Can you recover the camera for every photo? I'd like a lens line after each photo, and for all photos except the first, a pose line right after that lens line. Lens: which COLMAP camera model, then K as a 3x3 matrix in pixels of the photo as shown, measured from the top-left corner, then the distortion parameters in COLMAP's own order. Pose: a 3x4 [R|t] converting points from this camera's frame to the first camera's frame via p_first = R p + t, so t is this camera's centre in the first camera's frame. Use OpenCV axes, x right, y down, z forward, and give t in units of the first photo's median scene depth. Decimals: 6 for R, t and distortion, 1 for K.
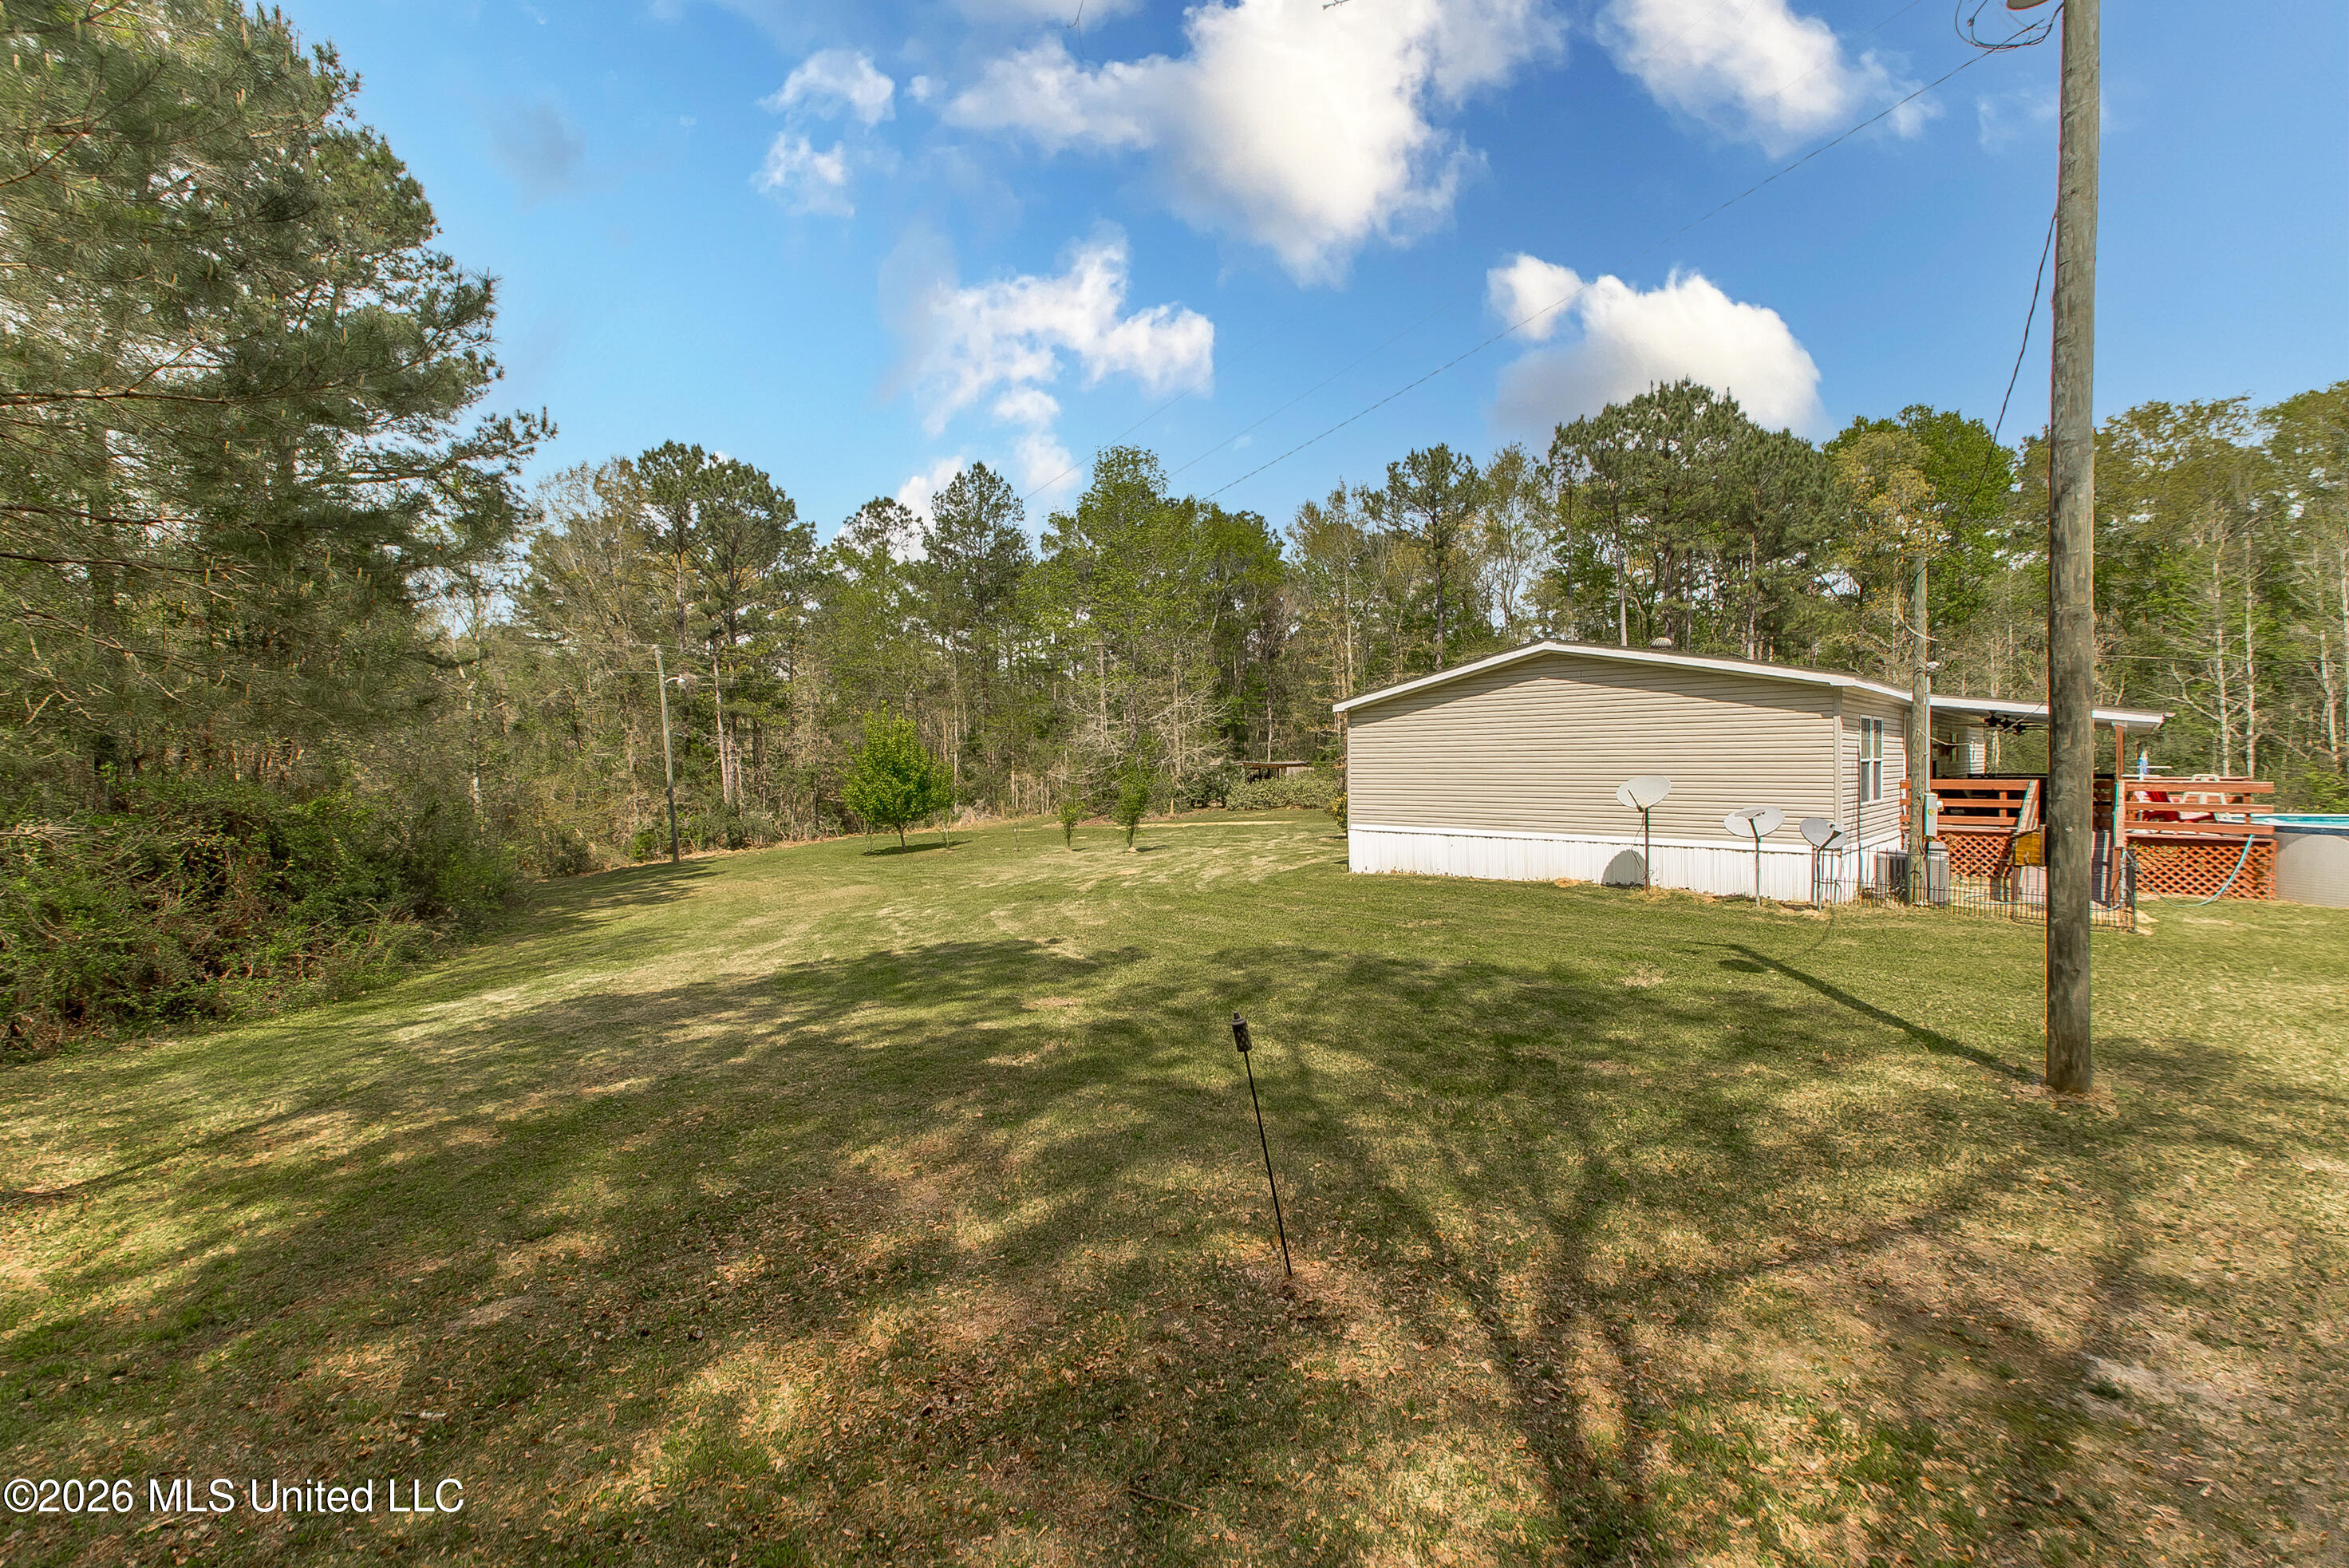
lens RADIAL K [[969.8, 0, 1174.5], [0, 969.8, 784.0], [0, 0, 1]] dist [0.037406, -0.000099]
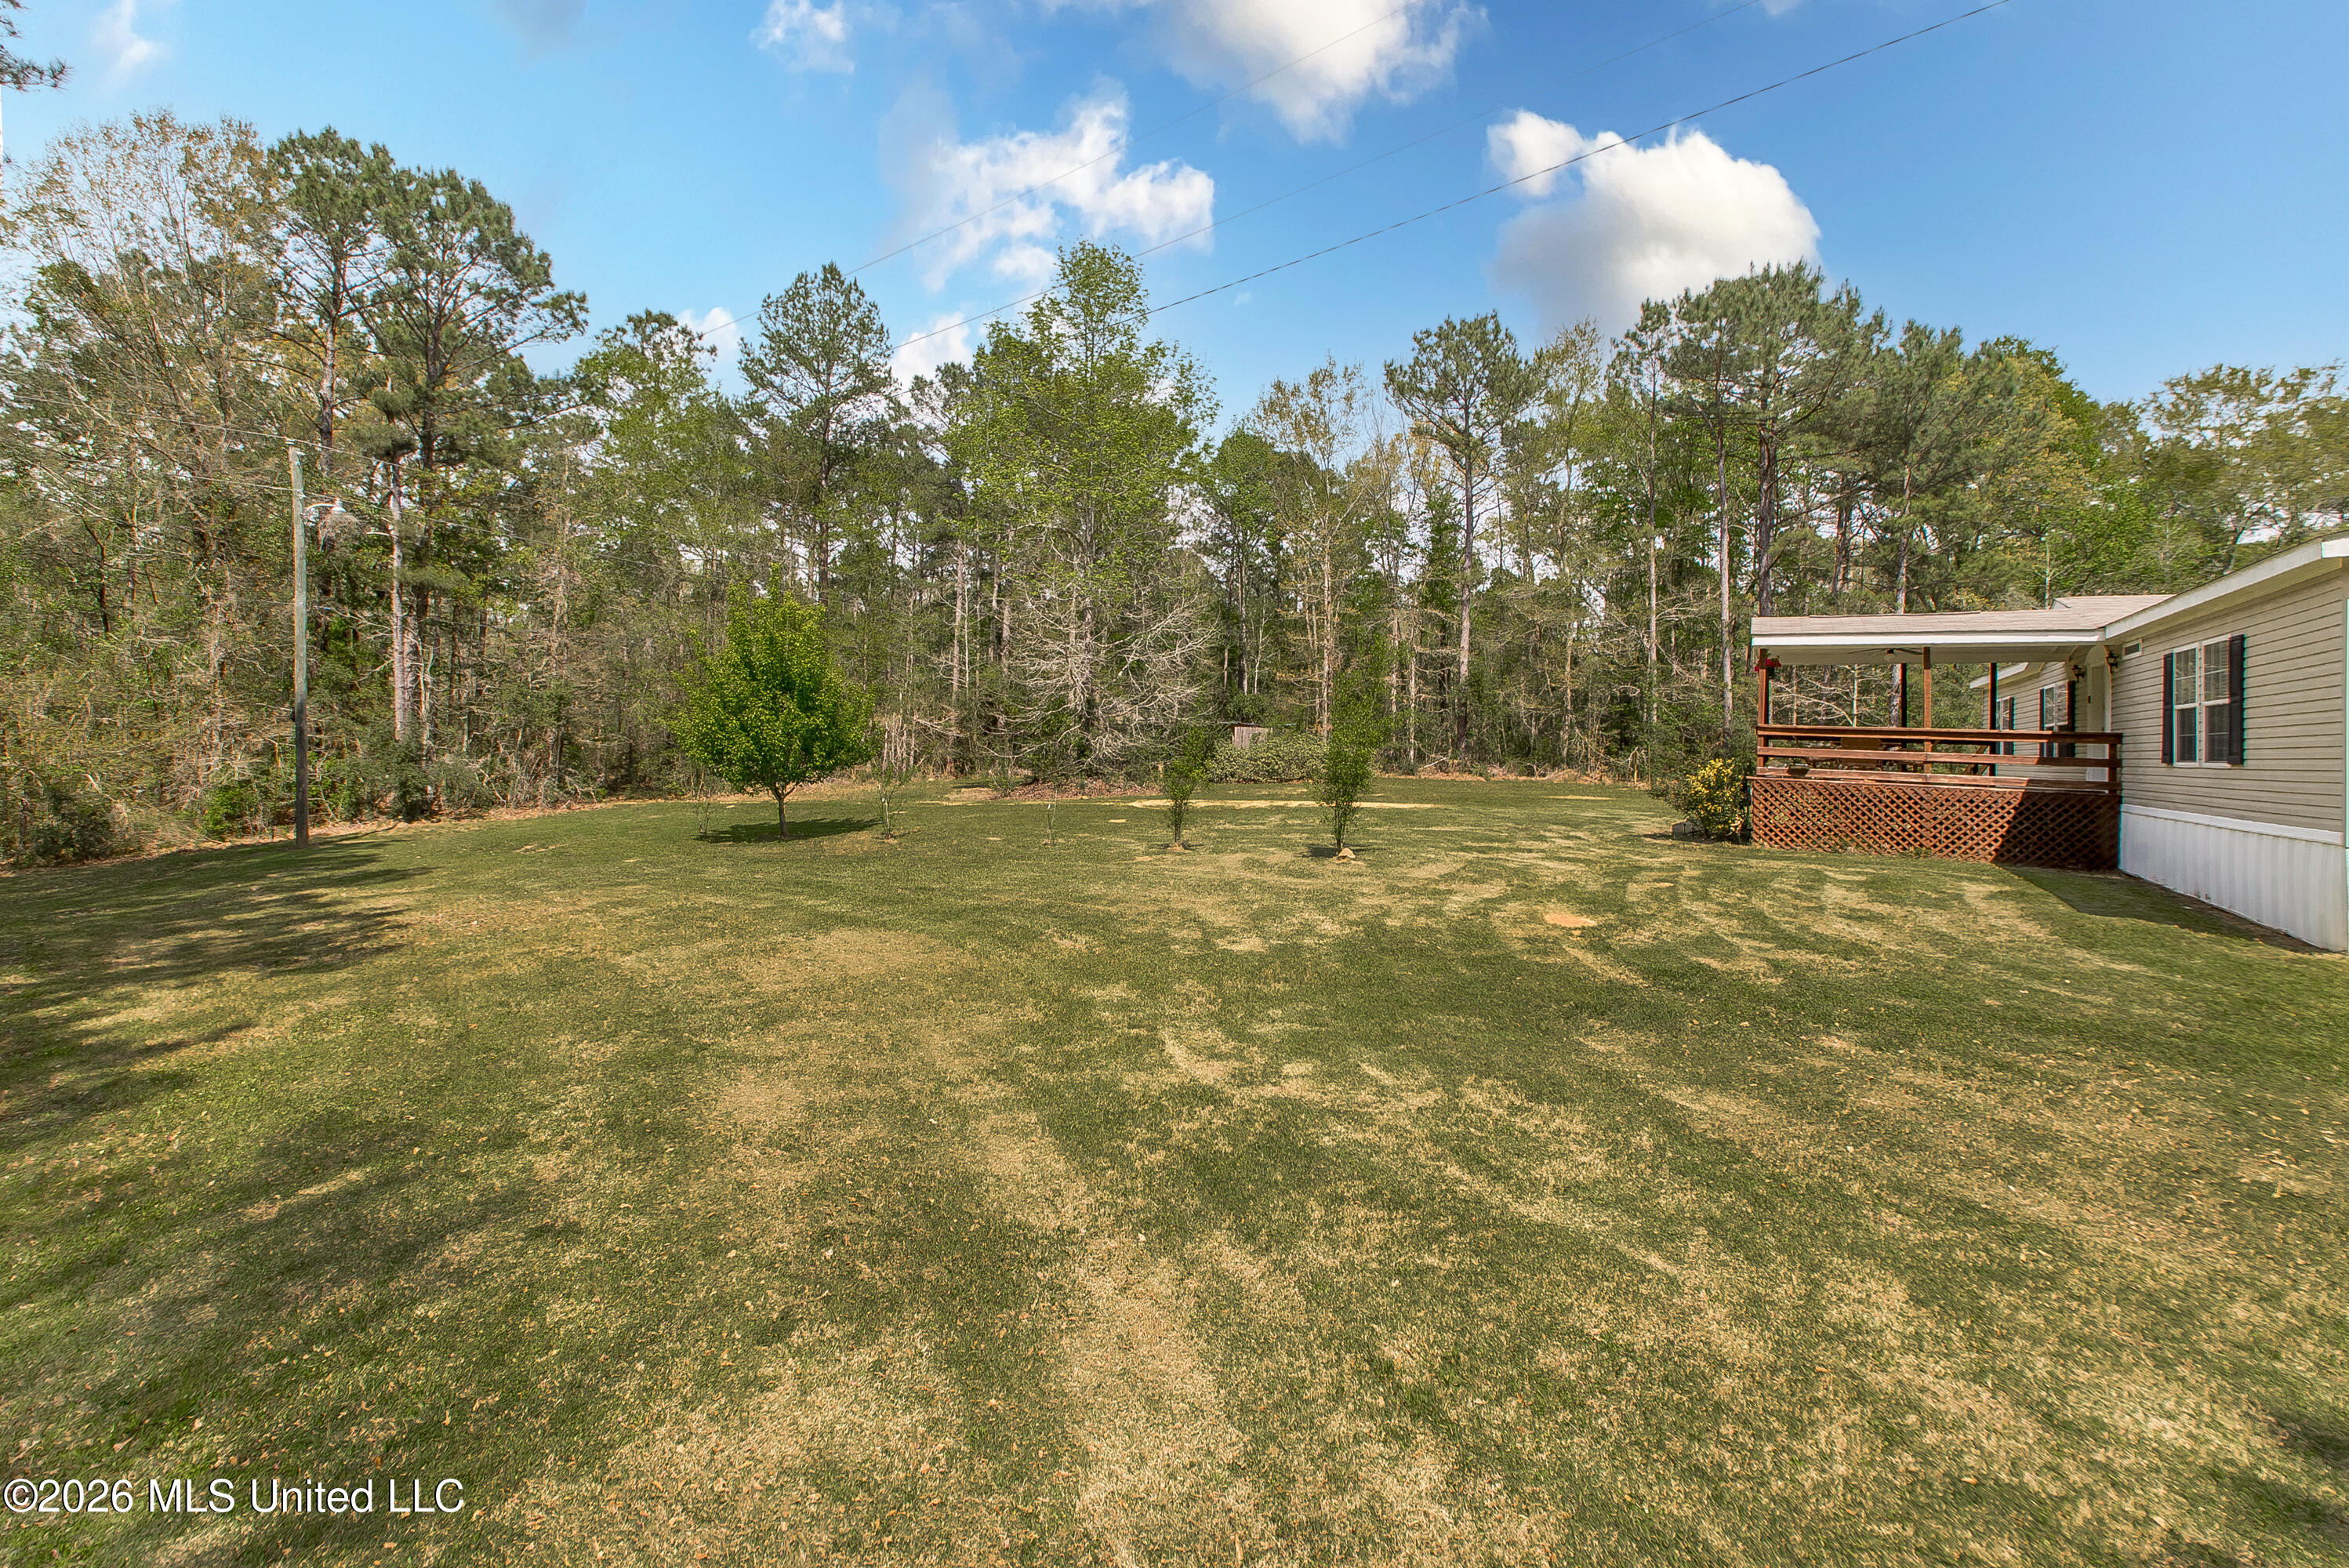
lens RADIAL K [[1070.1, 0, 1171.5], [0, 1070.1, 708.6], [0, 0, 1]] dist [-0.001828, -0.000324]
pose [[0.969472, 0.050068, 0.240034, -0.170957], [-0.039663, 0.998060, -0.047989, 0.013794], [-0.241971, 0.037004, 0.969578, 0.281226]]
